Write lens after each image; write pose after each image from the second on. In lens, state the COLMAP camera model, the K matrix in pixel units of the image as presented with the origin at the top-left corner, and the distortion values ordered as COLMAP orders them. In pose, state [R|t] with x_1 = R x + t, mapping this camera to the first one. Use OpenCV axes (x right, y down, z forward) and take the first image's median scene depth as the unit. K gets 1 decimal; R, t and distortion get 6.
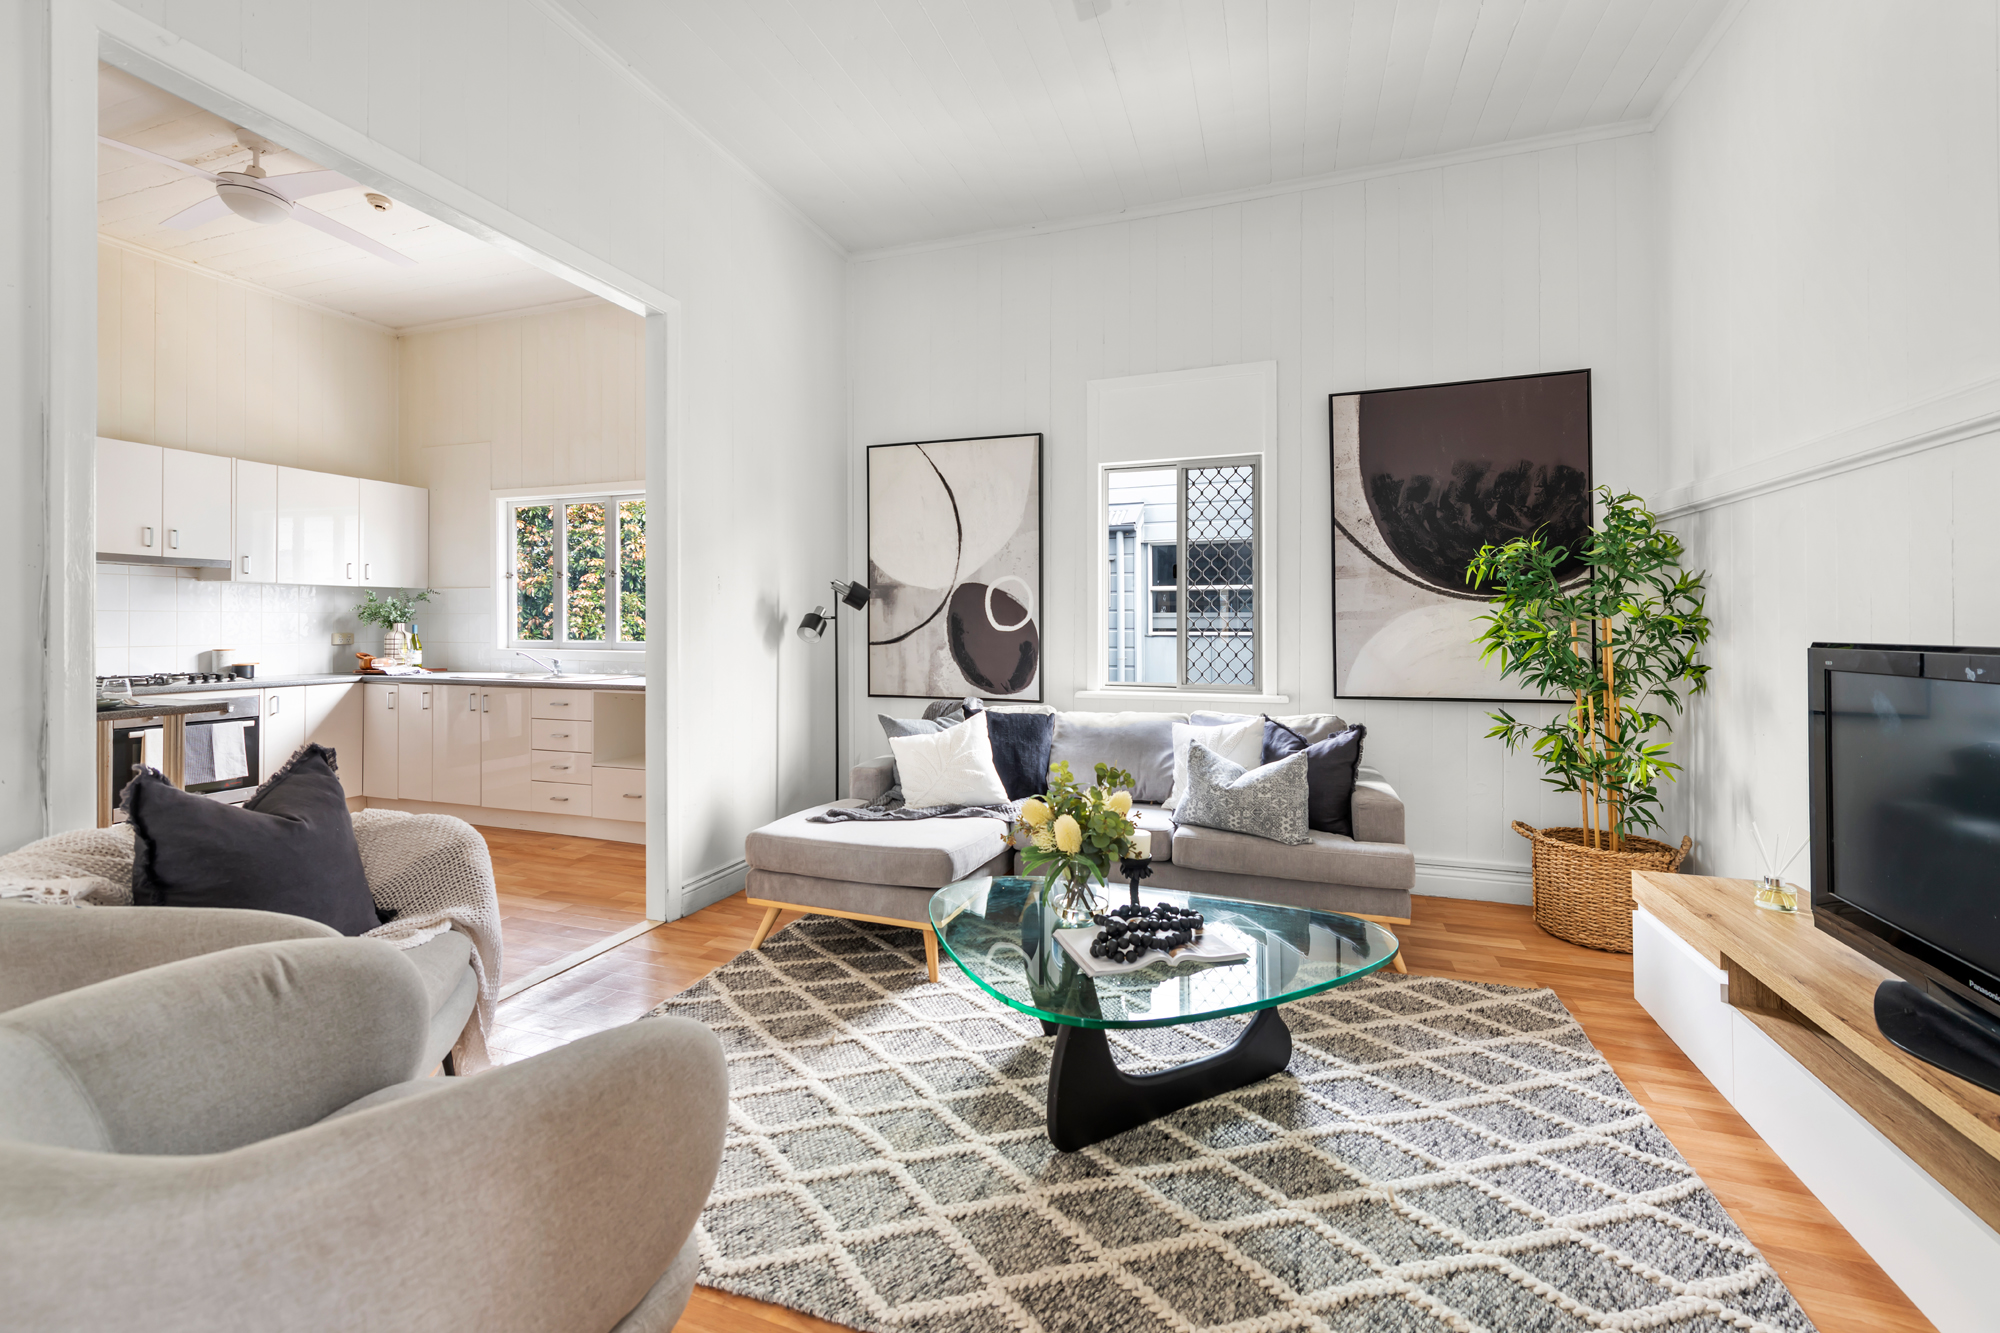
lens RADIAL K [[790.9, 0, 1006.1], [0, 790.9, 618.9], [0, 0, 1]] dist [0.018069, -0.006685]
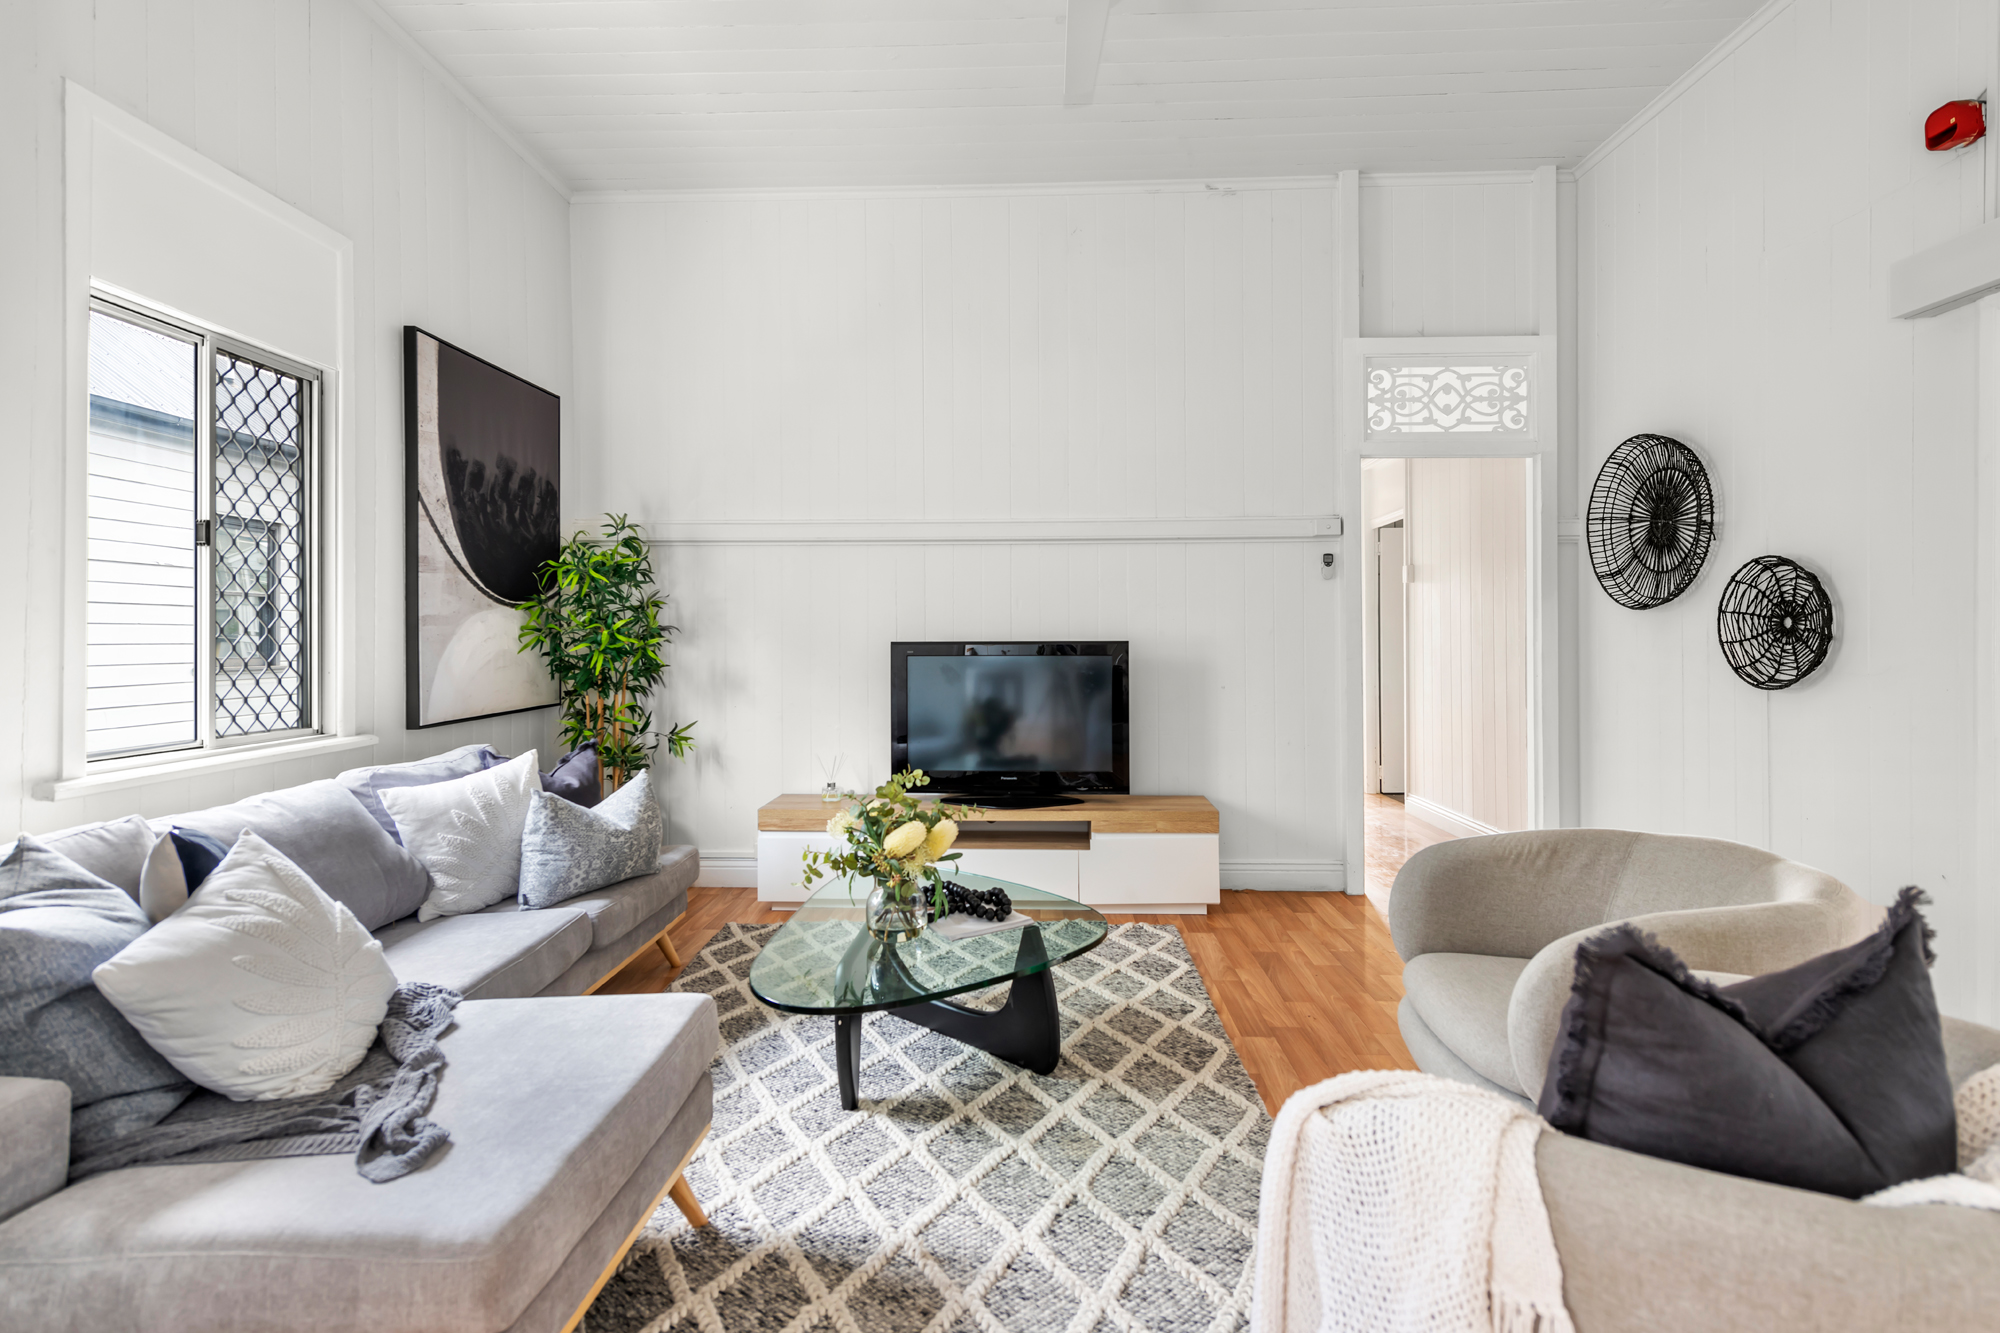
lens RADIAL K [[918.3, 0, 1027.5], [0, 918.3, 632.2], [0, 0, 1]] dist [0.000493, 0.000035]
pose [[-0.298421, 0.002779, 0.954430, -0.695425], [-0.005085, 0.999977, -0.004502, 0.009929], [-0.954421, -0.006197, -0.298400, 0.817927]]
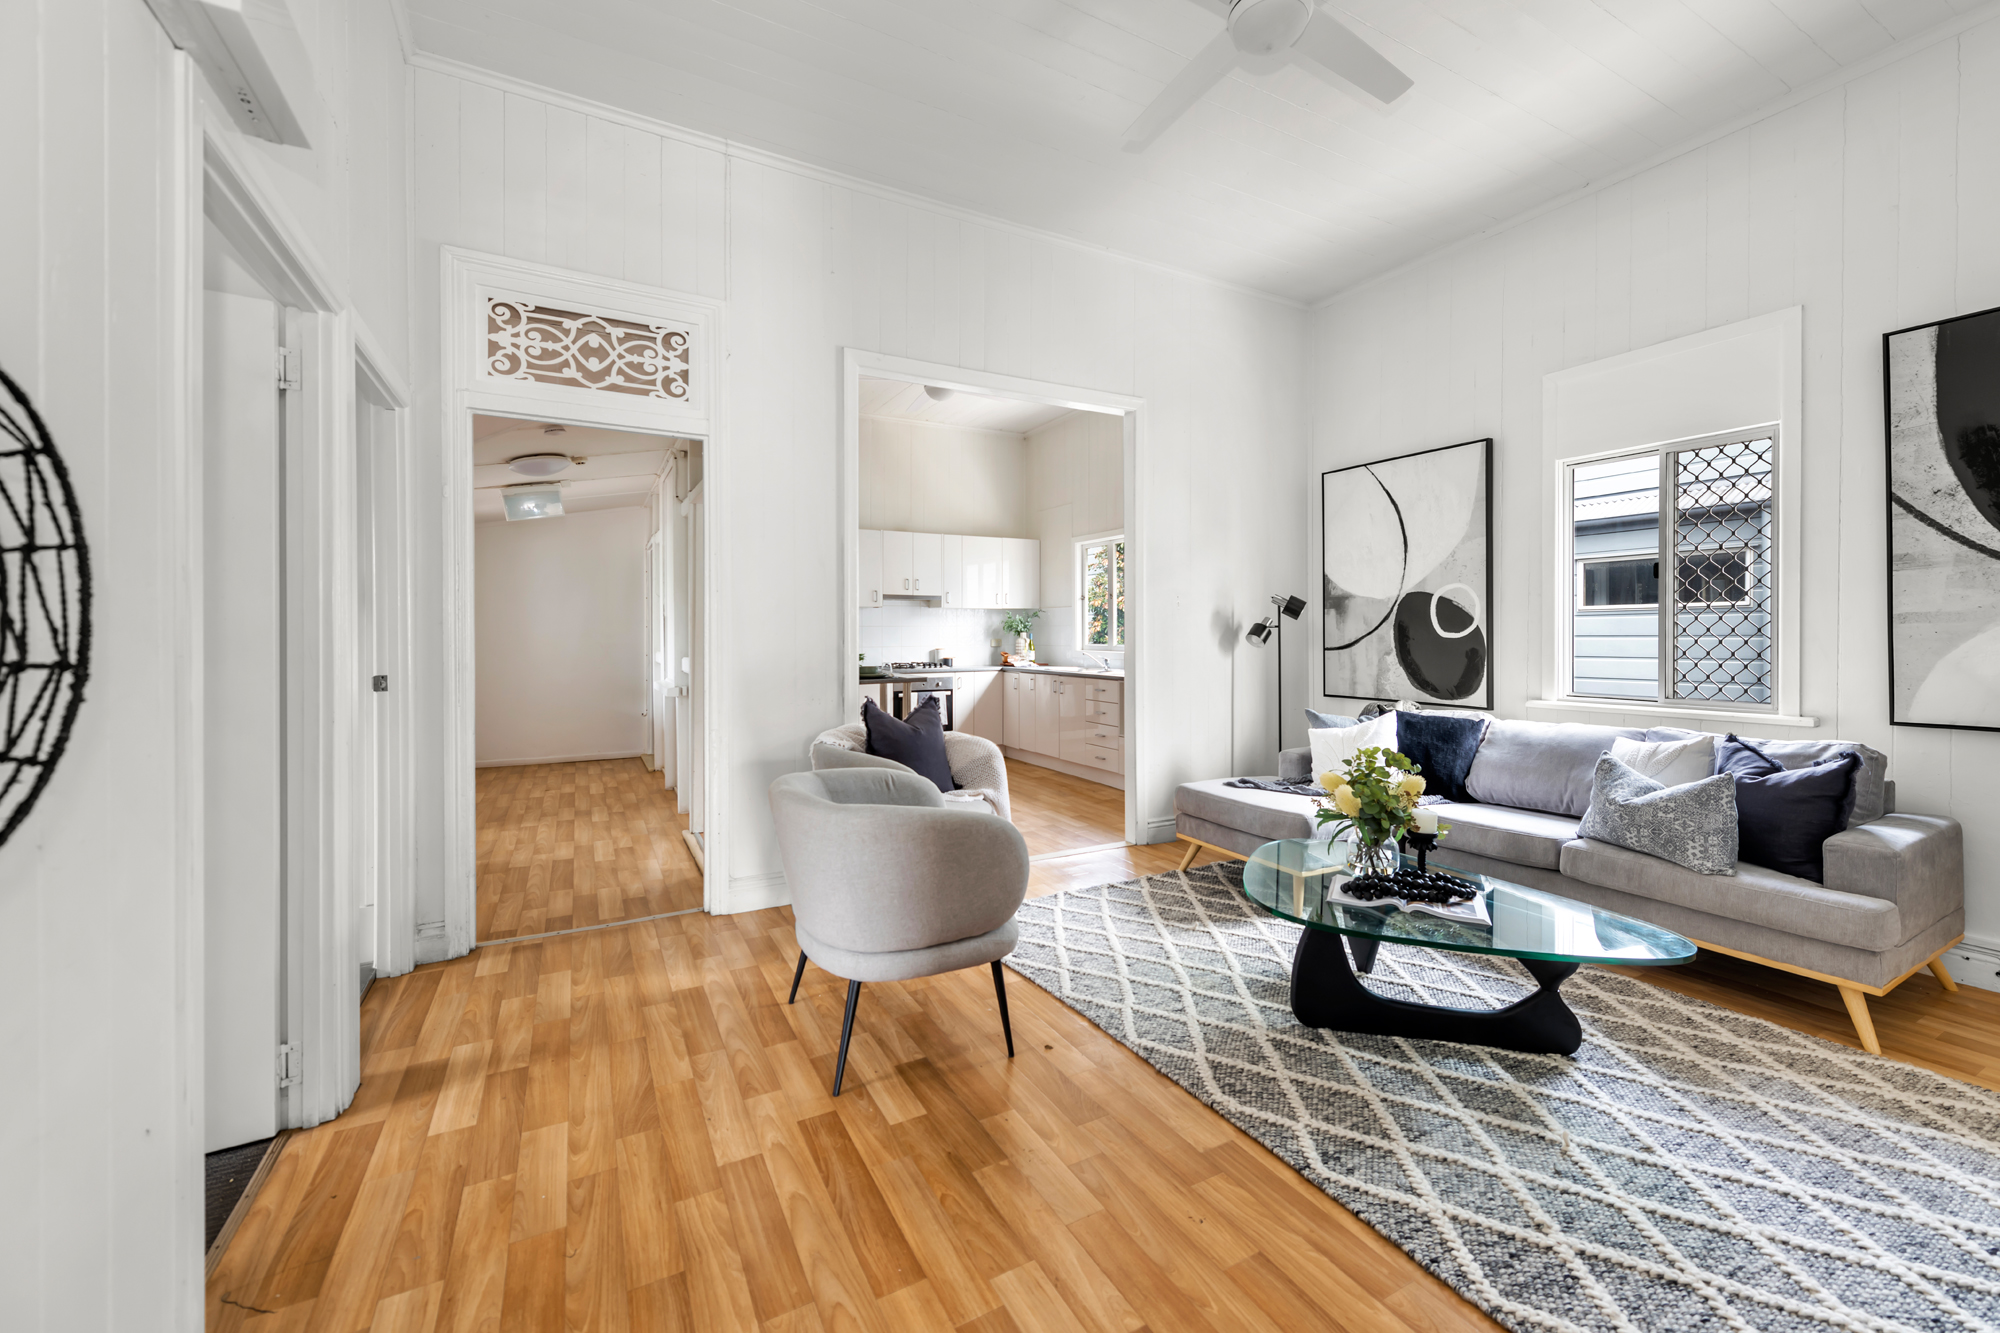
lens RADIAL K [[790.9, 0, 1006.1], [0, 790.9, 618.9], [0, 0, 1]] dist [0.018069, -0.006685]
pose [[0.738412, -0.016060, -0.674159, 0.350122], [0.010056, 0.999867, -0.012806, -0.002366], [0.674275, 0.002677, 0.738476, -0.189640]]
